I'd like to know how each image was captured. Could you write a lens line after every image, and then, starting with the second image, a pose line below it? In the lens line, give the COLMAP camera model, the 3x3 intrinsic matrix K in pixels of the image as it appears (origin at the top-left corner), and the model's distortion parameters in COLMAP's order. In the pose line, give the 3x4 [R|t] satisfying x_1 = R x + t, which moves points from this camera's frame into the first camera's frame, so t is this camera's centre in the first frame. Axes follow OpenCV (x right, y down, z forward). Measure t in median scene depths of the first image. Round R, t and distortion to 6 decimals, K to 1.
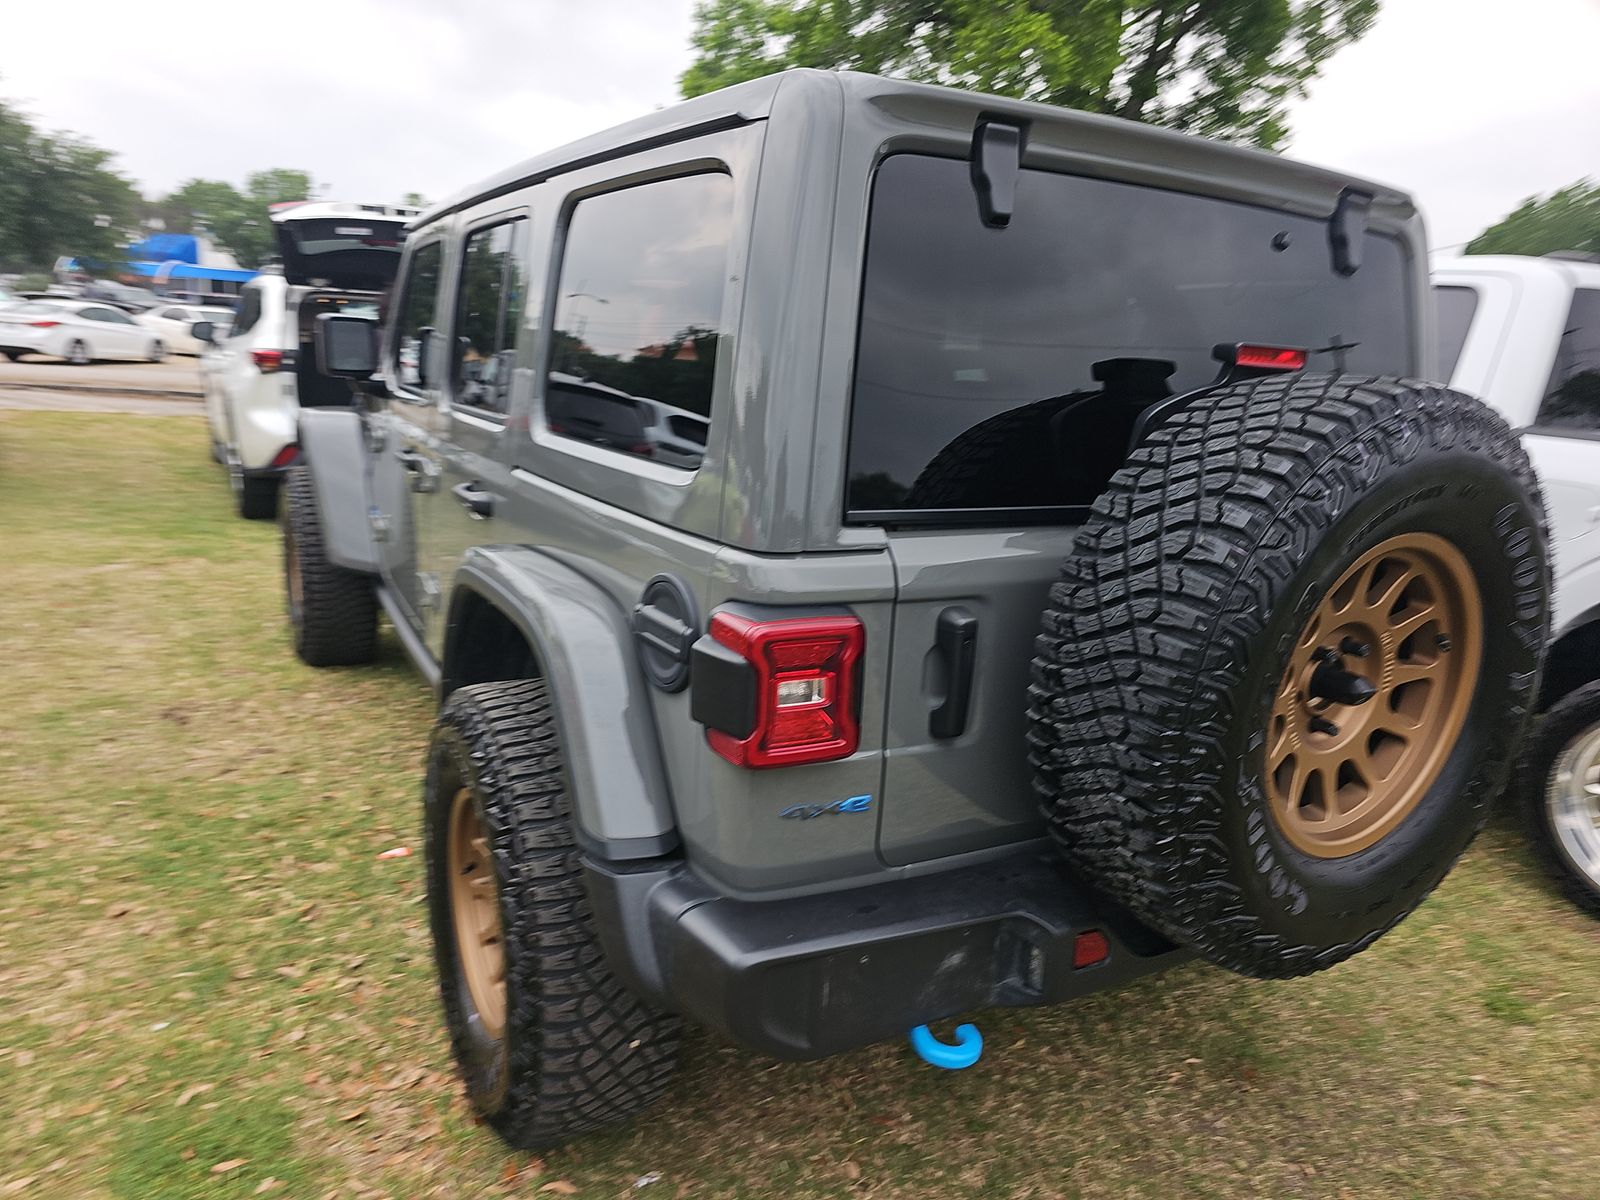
lens RADIAL K [[1140.5, 0, 800.0], [0, 1140.5, 600.0], [0, 0, 1]] dist [0.050257, -0.042217]
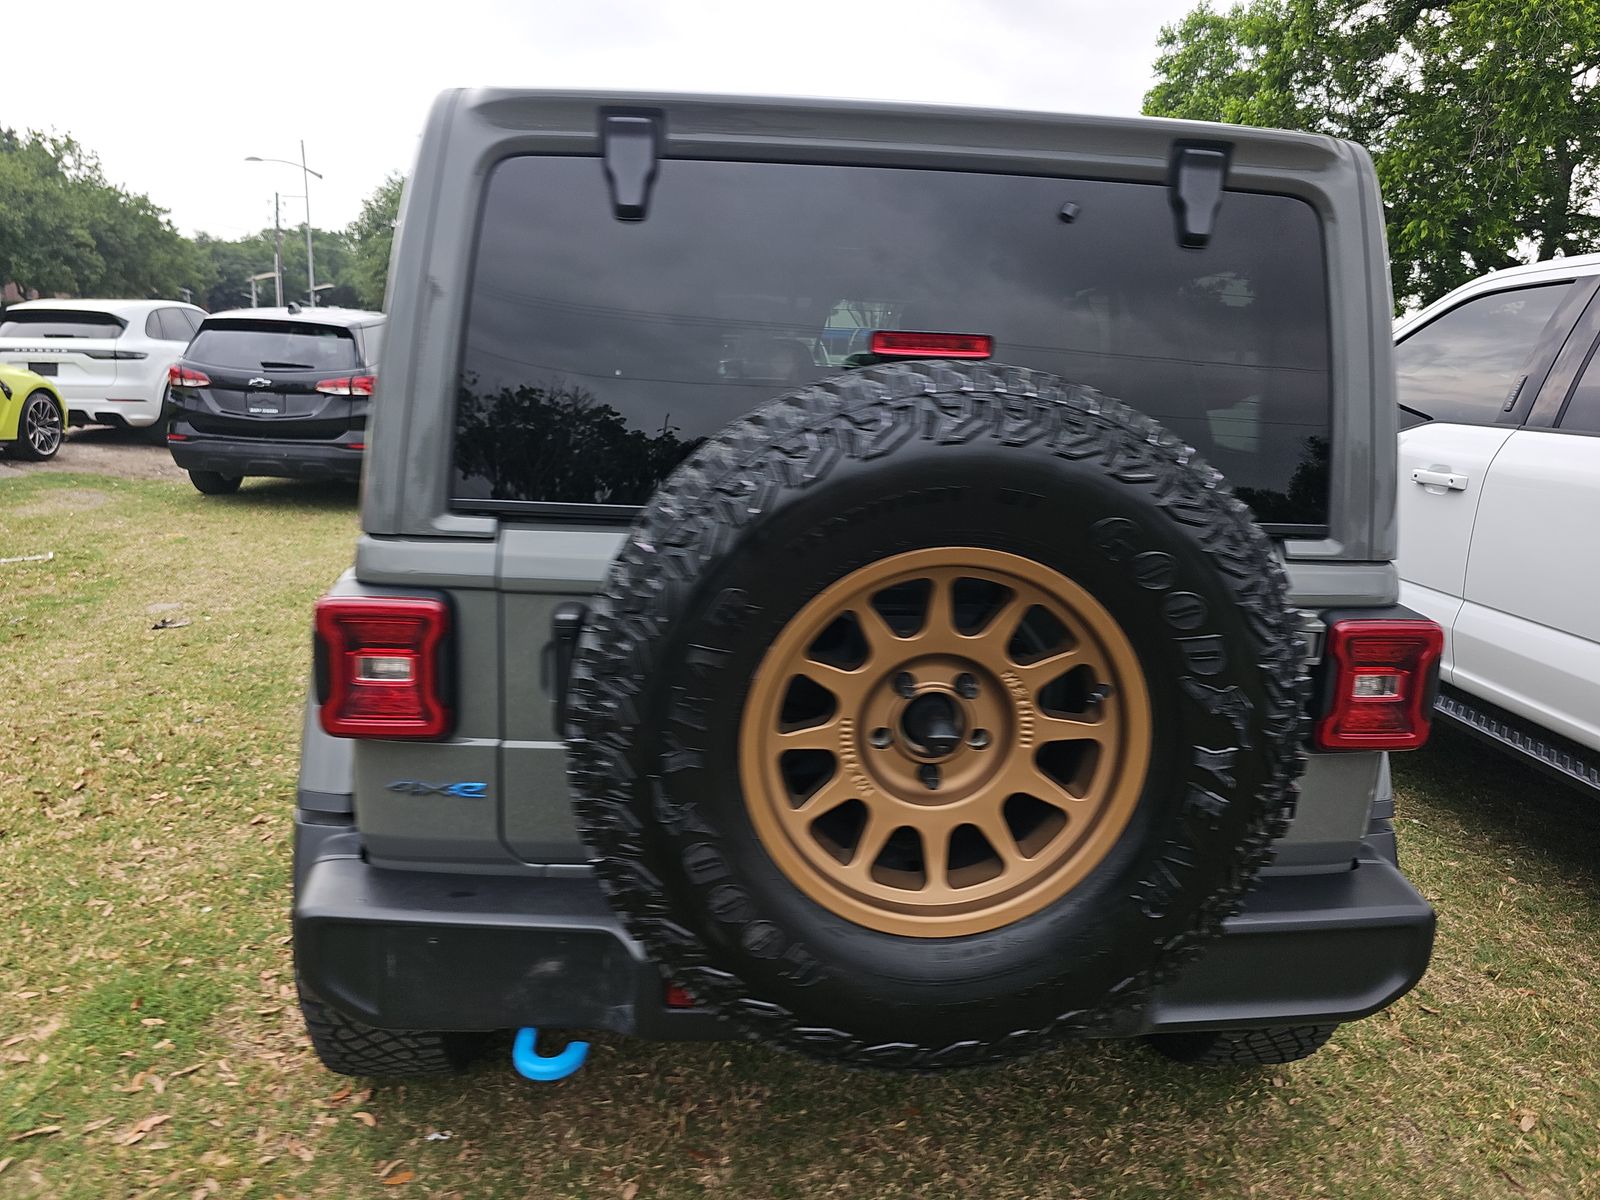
lens RADIAL K [[1086.3, 0, 784.9], [0, 1086.3, 591.9], [0, 0, 1]] dist [0.049496, -0.042745]
pose [[0.895778, 0.066089, -0.439562, 0.706690], [-0.093139, 0.994840, -0.040231, 0.016878], [0.434635, 0.076978, 0.897311, 0.234091]]
